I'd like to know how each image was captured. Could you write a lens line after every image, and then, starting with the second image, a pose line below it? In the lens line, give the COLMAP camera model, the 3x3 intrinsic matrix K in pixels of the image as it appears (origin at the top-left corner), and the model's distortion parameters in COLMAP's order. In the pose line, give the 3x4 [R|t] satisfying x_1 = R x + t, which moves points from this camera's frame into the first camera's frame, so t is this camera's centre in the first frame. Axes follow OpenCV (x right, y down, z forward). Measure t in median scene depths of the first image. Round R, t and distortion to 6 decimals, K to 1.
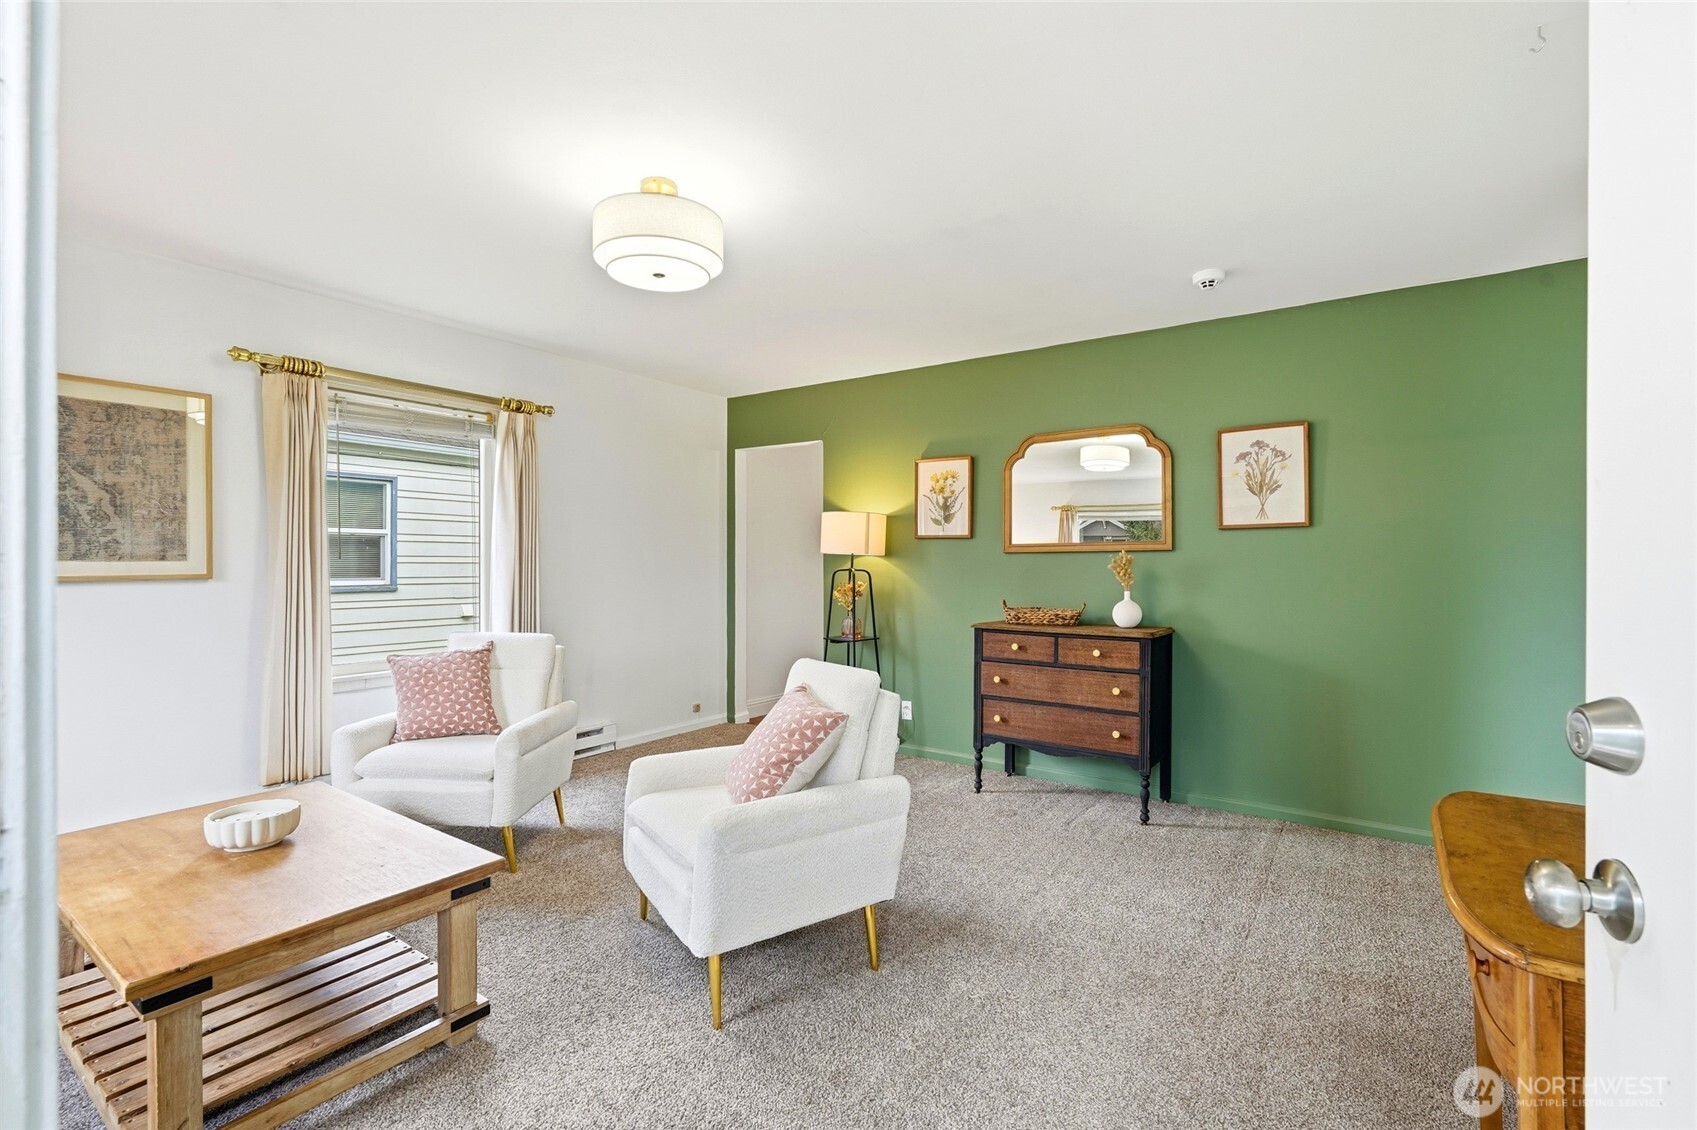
lens RADIAL K [[749.1, 0, 854.9], [0, 749.1, 562.8], [0, 0, 1]] dist [-0.013670, 0.000190]
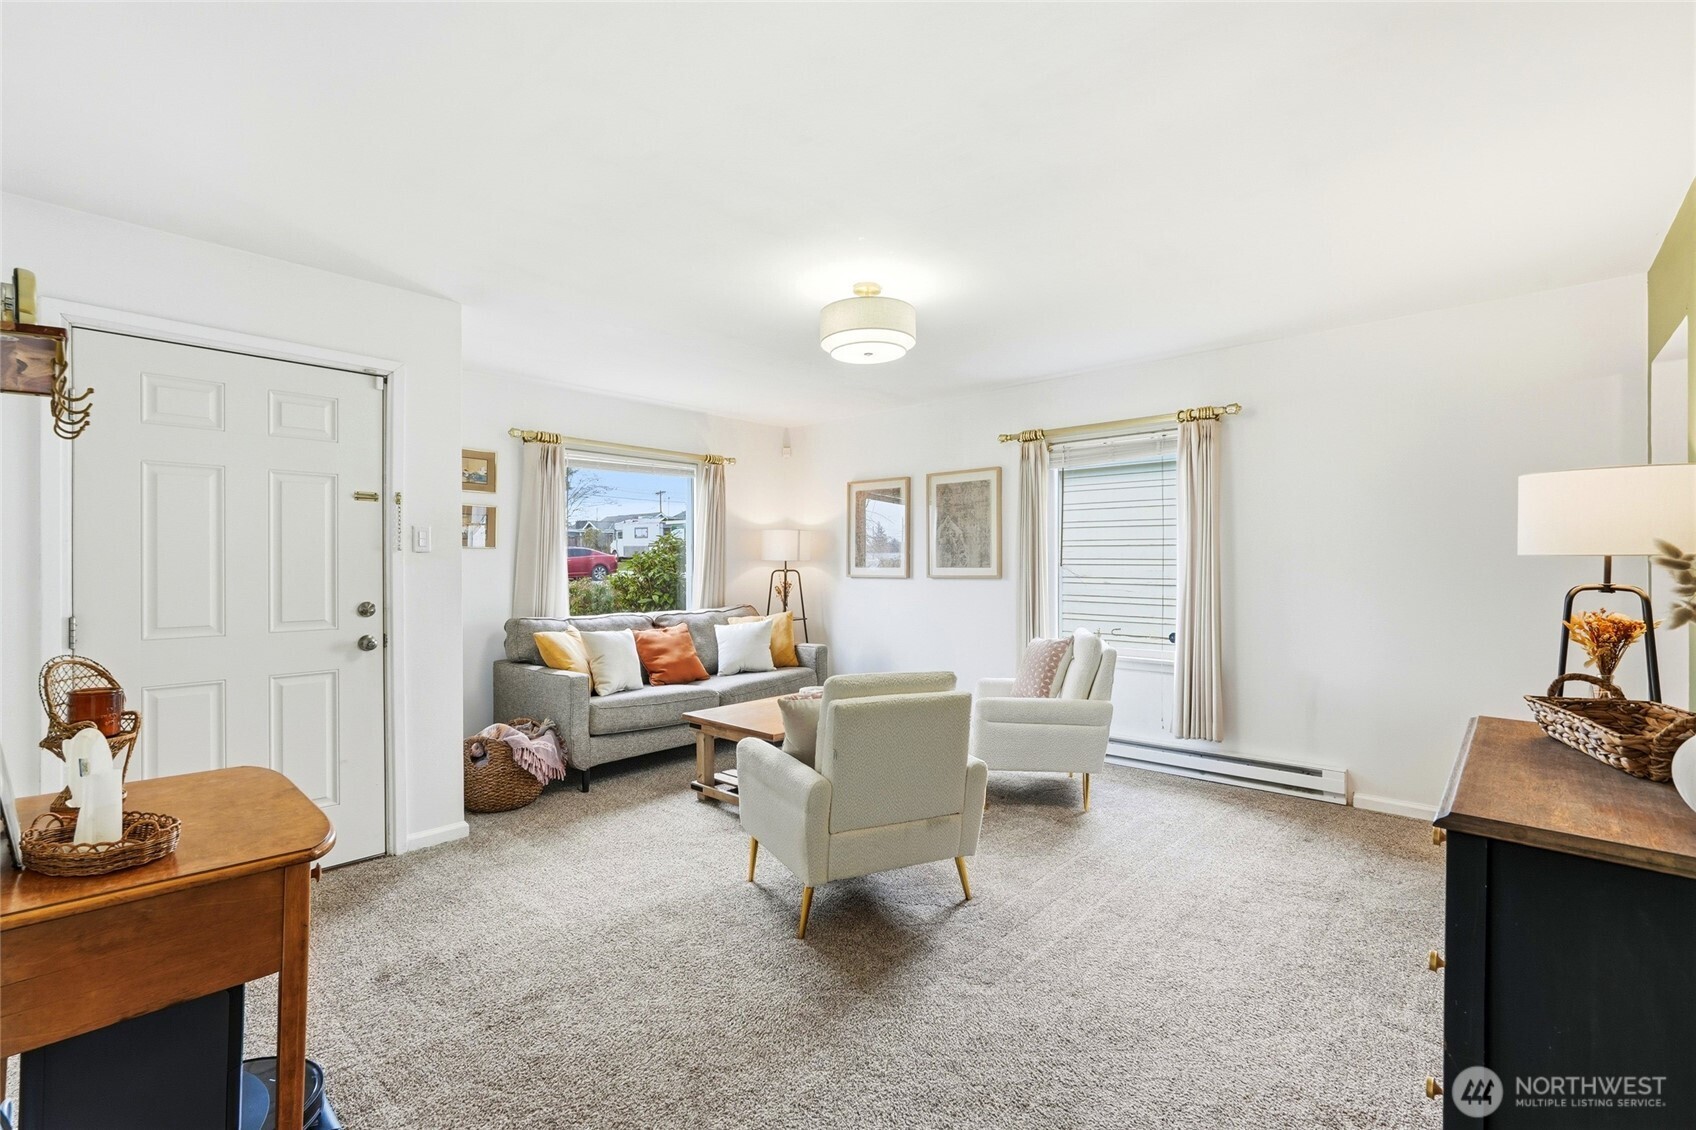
lens RADIAL K [[748.5, 0, 848.0], [0, 748.5, 565.0], [0, 0, 1]] dist [-0.004549, -0.000031]
pose [[-0.130649, 0.002070, -0.991427, 1.220557], [0.000405, 0.999998, 0.002035, -0.017659], [0.991429, -0.000136, -0.130650, 1.318542]]
